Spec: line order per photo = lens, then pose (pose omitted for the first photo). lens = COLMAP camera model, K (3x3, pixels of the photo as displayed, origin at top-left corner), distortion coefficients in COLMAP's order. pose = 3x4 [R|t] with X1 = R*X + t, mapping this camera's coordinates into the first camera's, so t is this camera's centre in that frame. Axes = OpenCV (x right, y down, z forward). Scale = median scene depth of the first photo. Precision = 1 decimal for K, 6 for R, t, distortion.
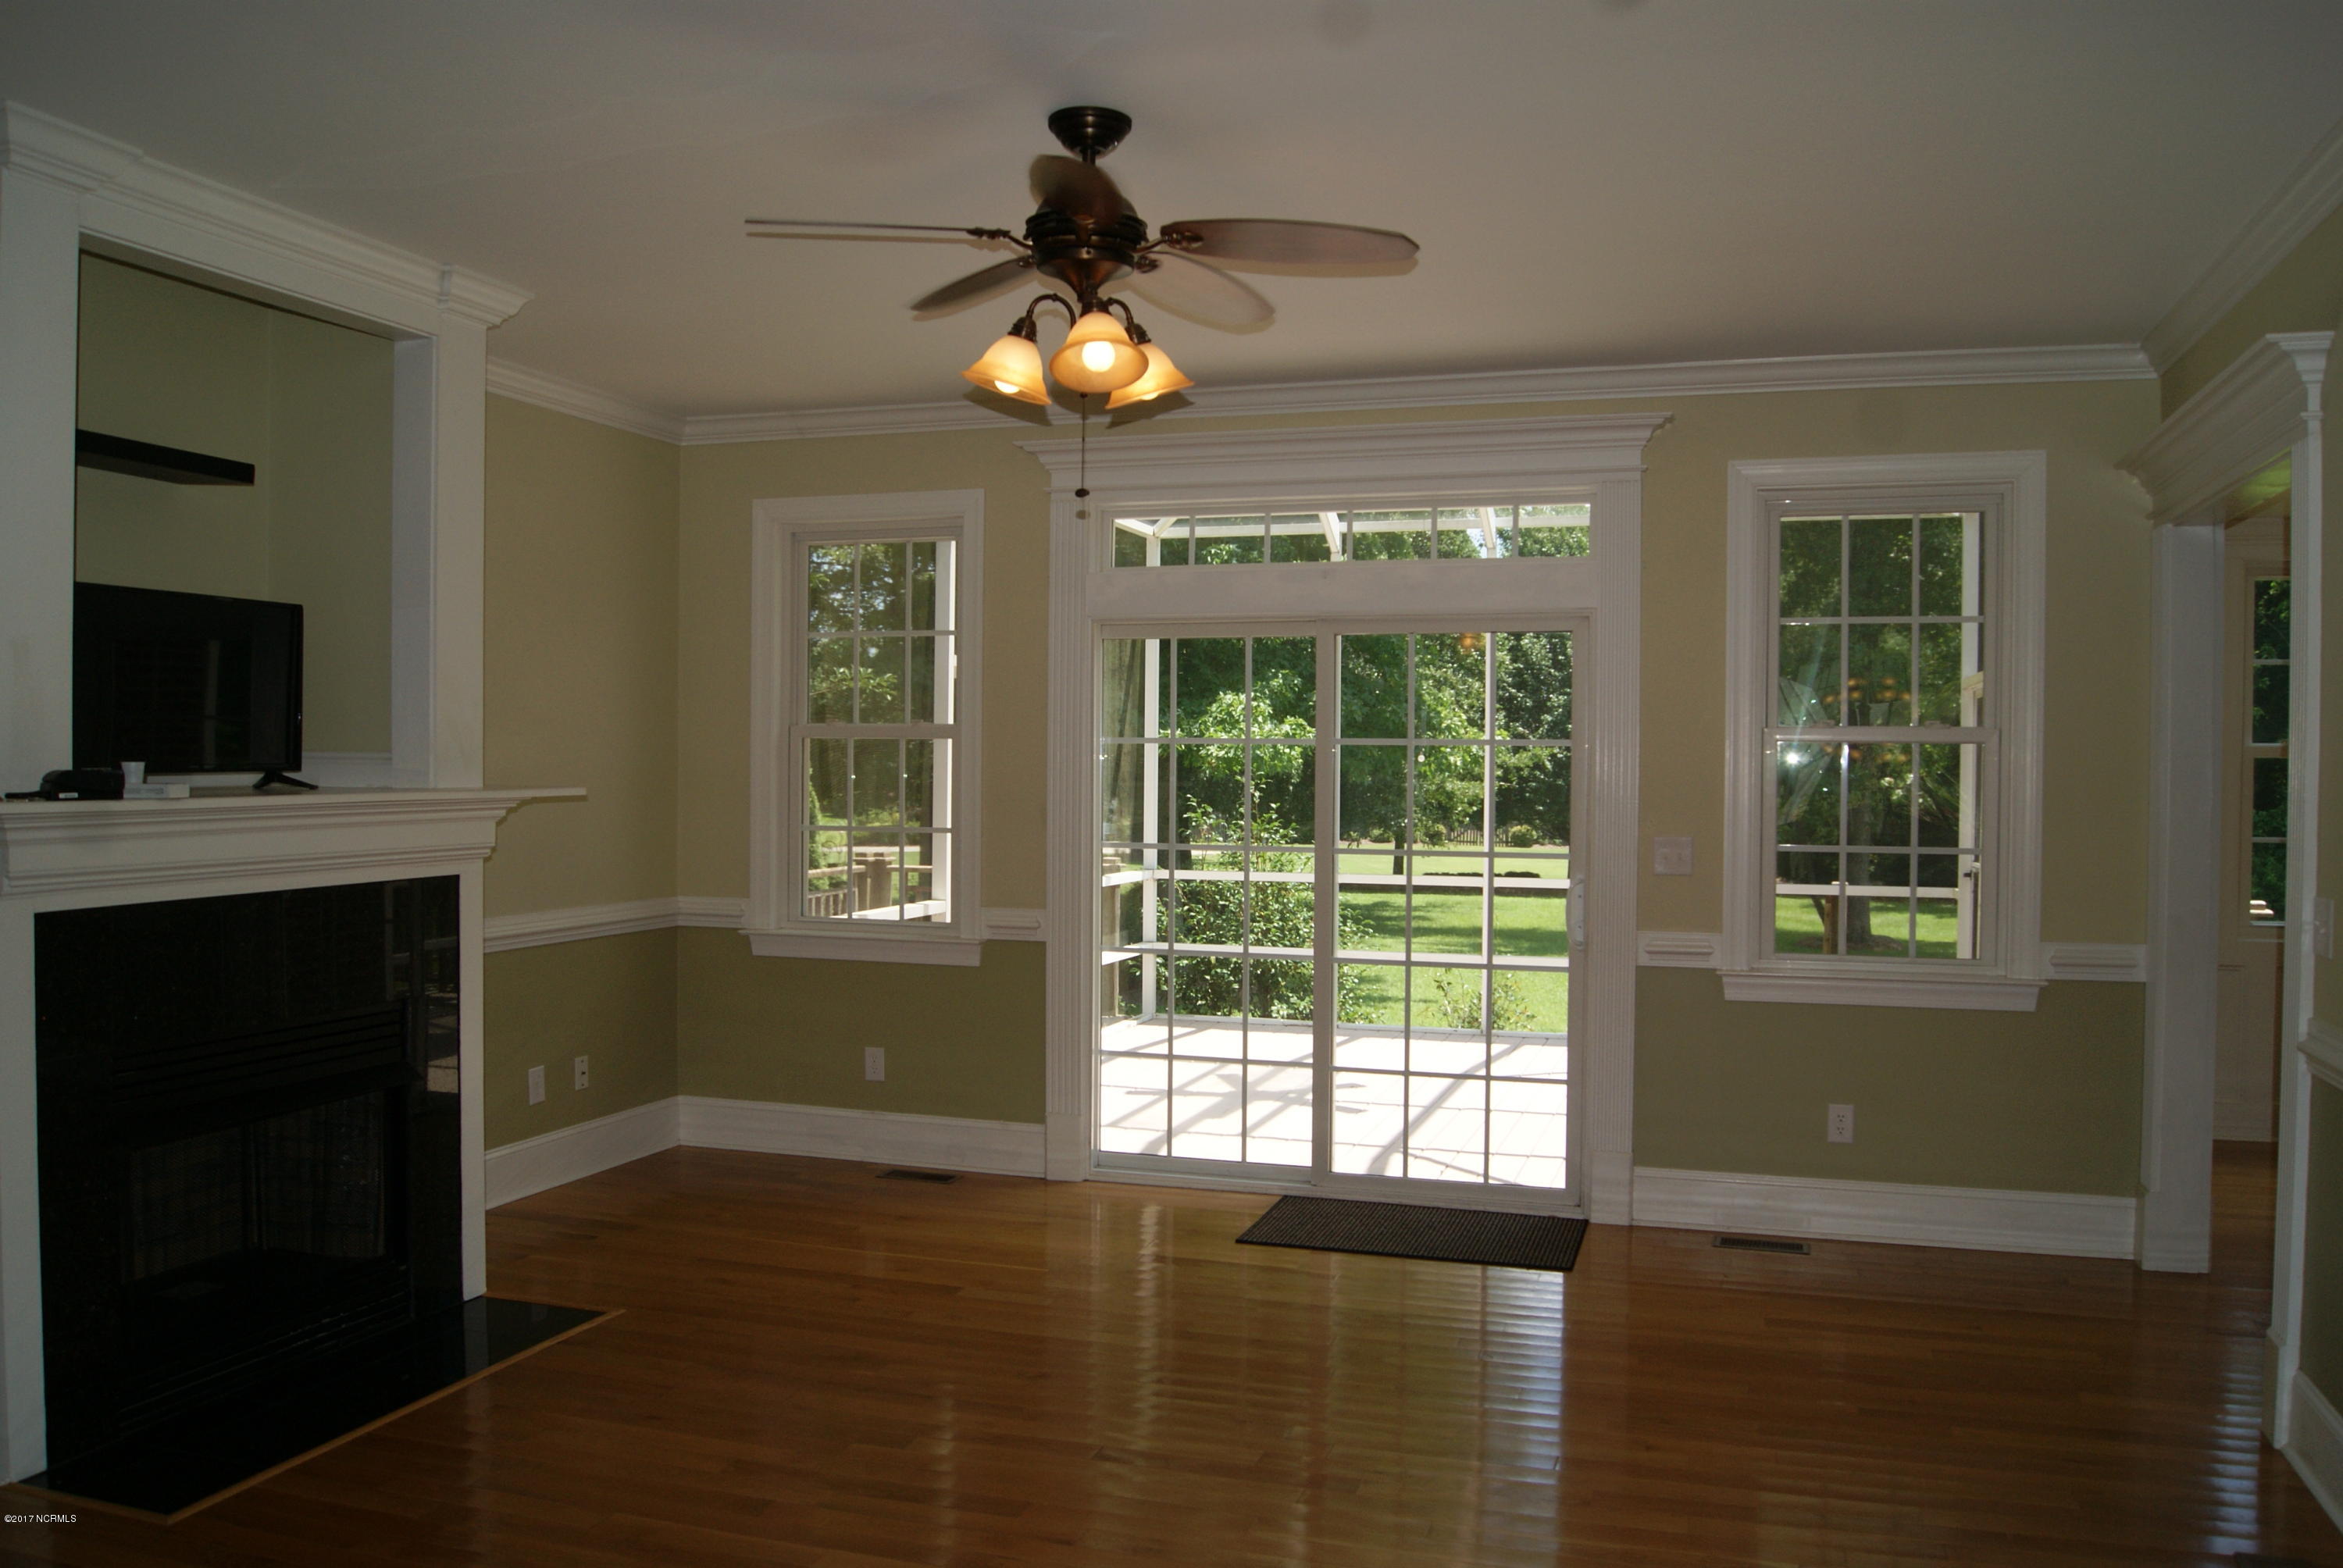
lens RADIAL K [[1835.4, 0, 1172.2], [0, 1835.4, 785.2], [0, 0, 1]] dist [-0.059081, 0.029955]
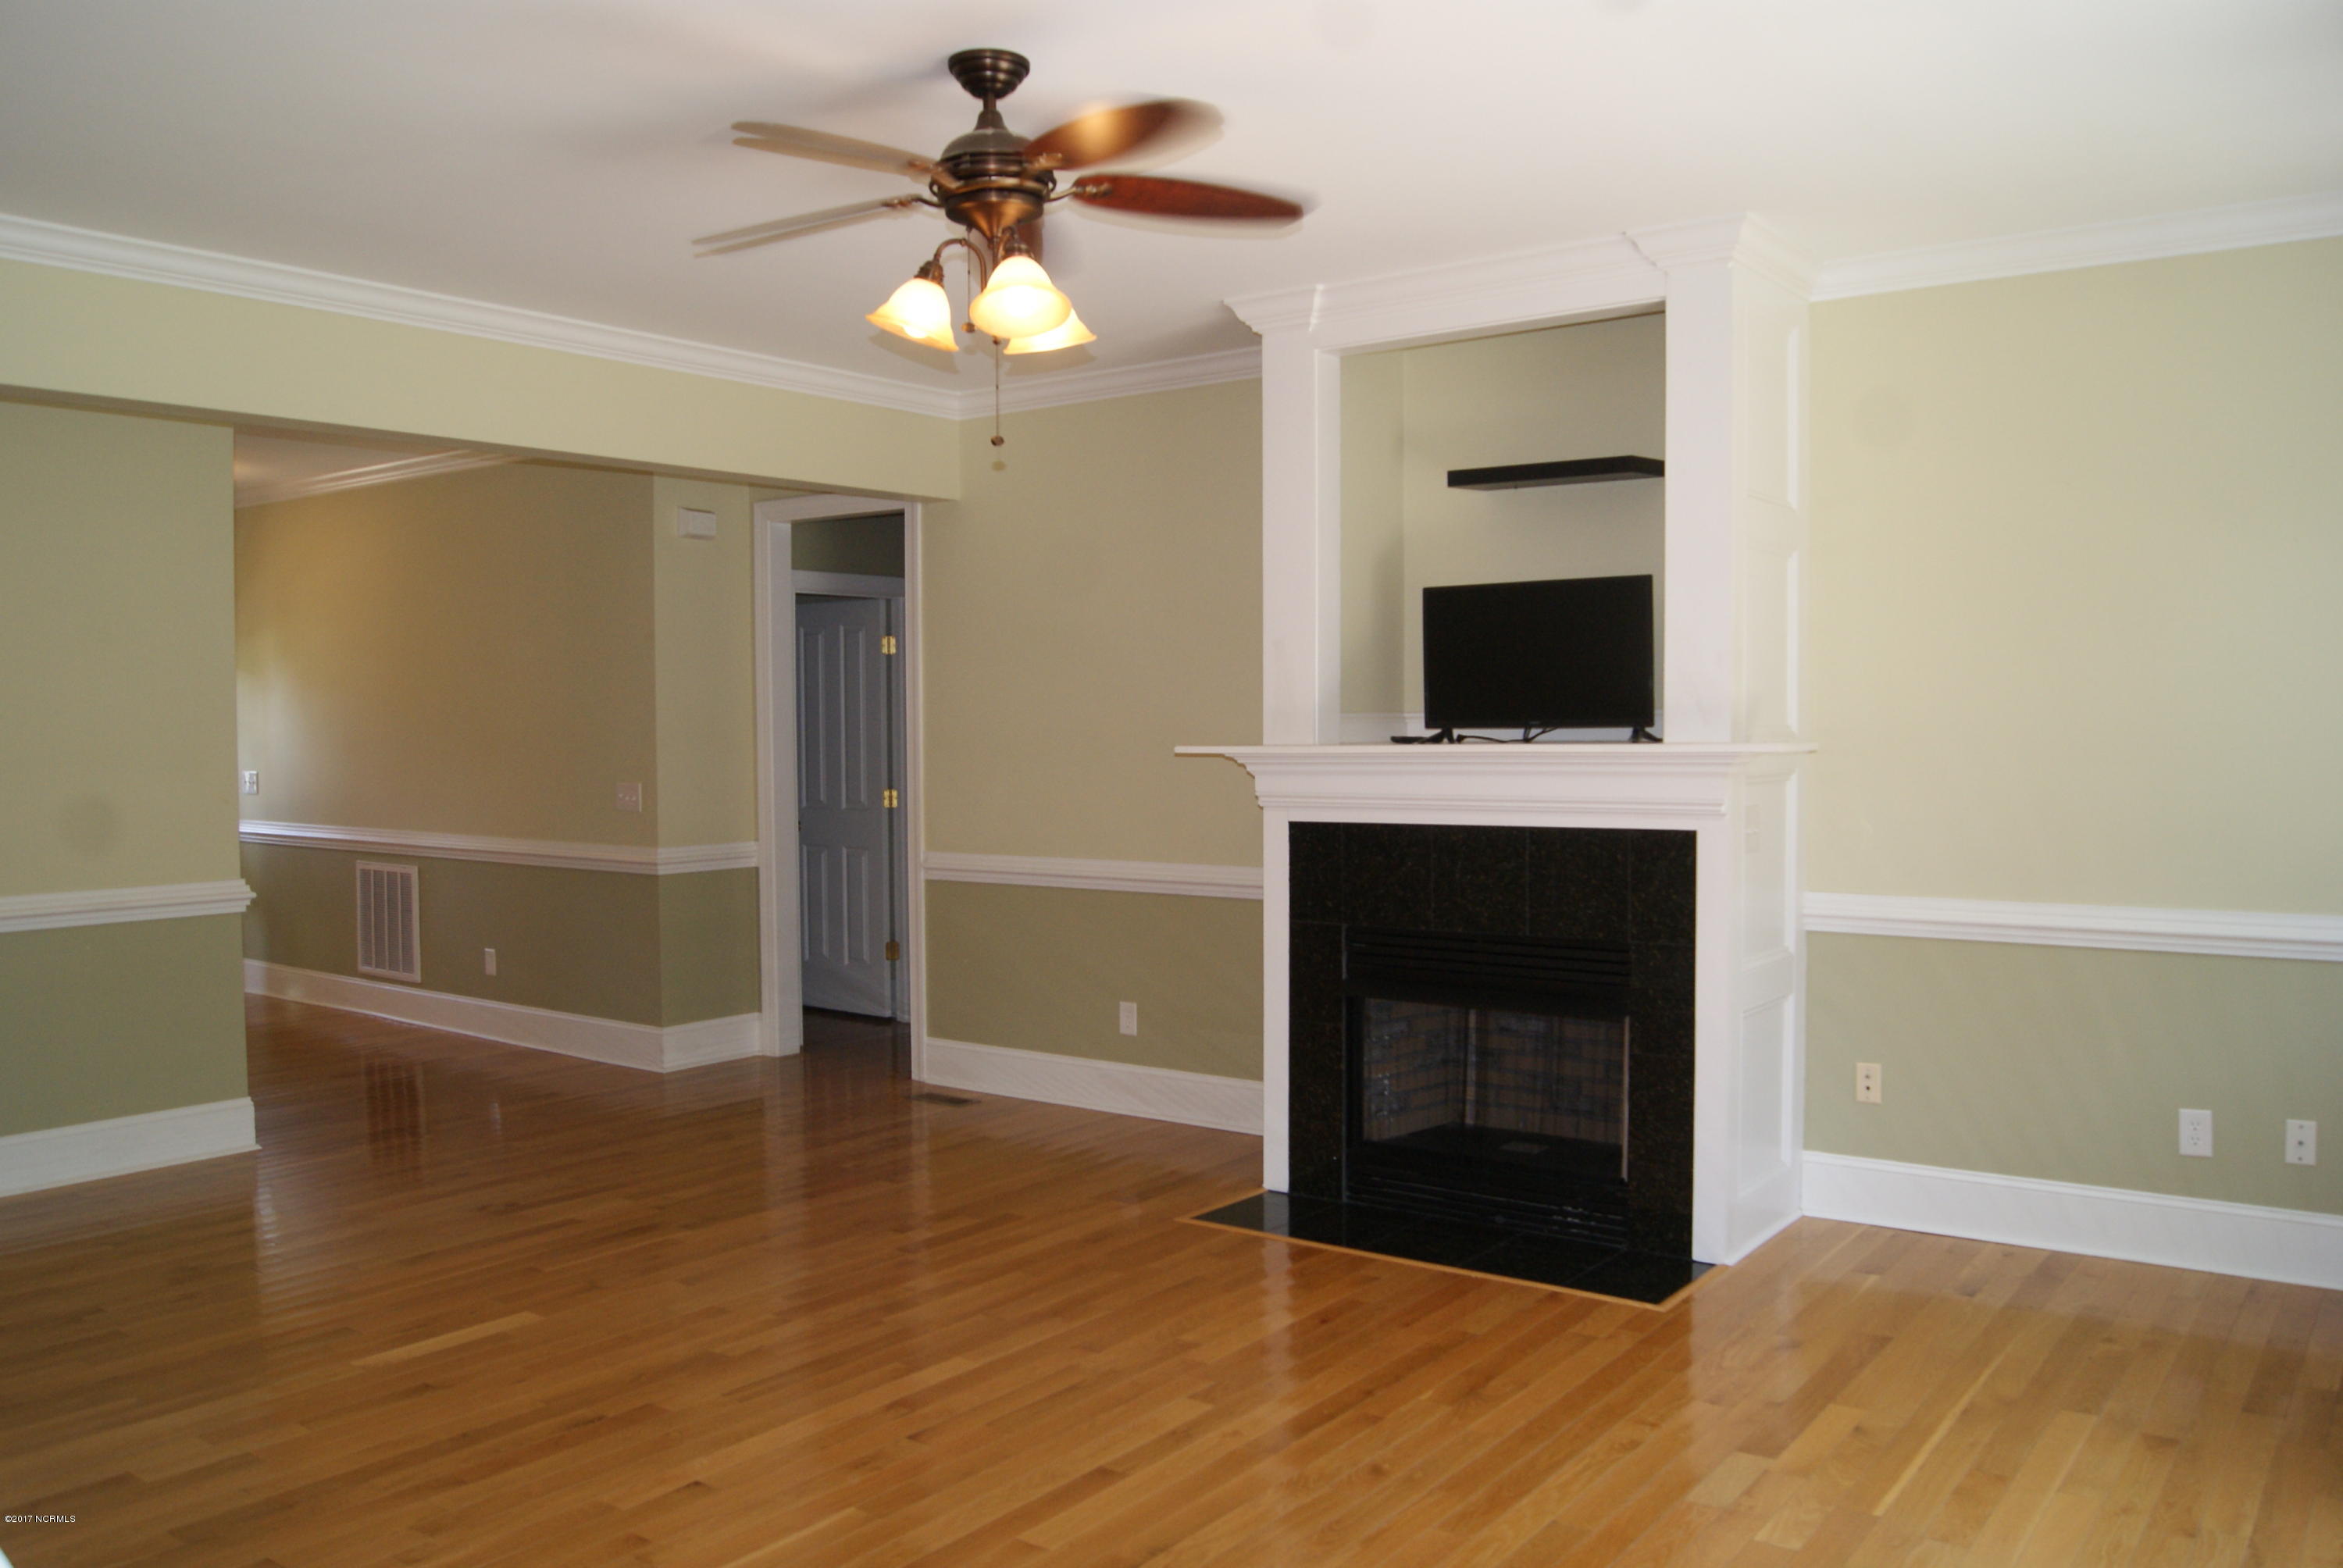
lens RADIAL K [[1835.4, 0, 1172.1], [0, 1835.4, 782.9], [0, 0, 1]] dist [-0.059081, 0.029955]
pose [[-0.305714, 0.034177, -0.951510, 0.660653], [-0.005744, 0.999271, 0.037738, -0.012805], [0.952106, 0.017003, -0.305295, 1.062030]]
